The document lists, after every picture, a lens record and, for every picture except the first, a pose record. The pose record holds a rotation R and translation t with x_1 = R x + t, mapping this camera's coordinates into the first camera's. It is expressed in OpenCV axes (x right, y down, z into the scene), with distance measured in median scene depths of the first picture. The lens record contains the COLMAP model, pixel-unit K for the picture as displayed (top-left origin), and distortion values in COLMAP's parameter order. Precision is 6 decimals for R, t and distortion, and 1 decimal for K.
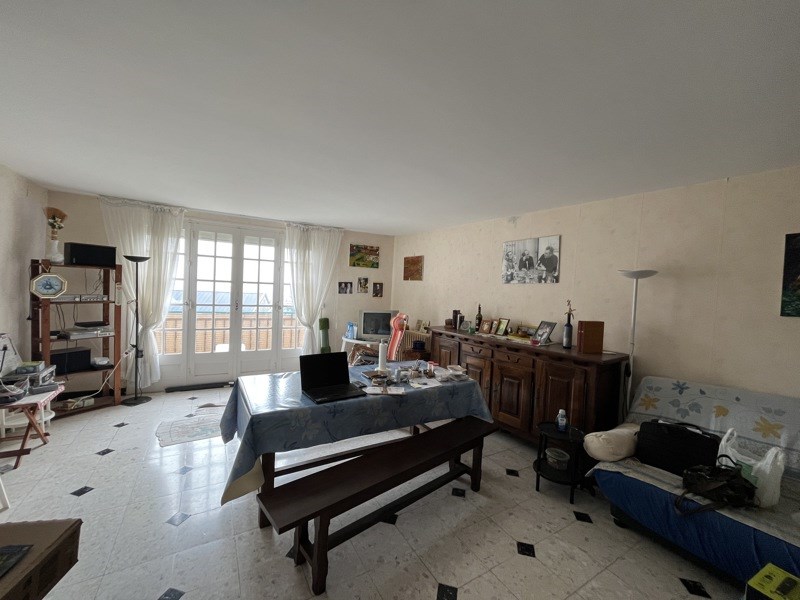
lens RADIAL K [[321.6, 0, 398.1], [0, 321.6, 297.5], [0, 0, 1]] dist [0.000326, -0.000006]
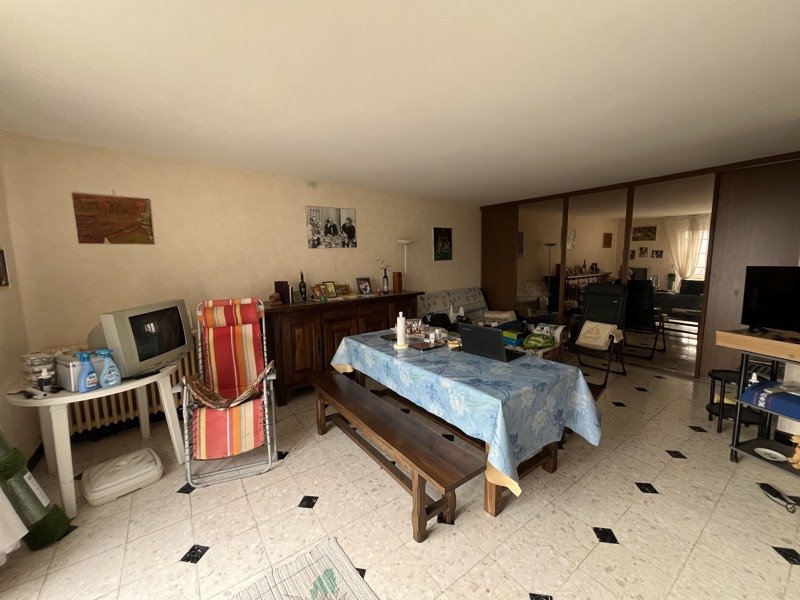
lens RADIAL K [[321.6, 0, 398.1], [0, 321.6, 297.5], [0, 0, 1]] dist [0.000326, -0.000006]
pose [[-0.089271, -0.162347, 0.982687, -0.759697], [0.042561, 0.985103, 0.166612, -0.051026], [-0.995098, 0.056698, -0.081032, 0.877066]]
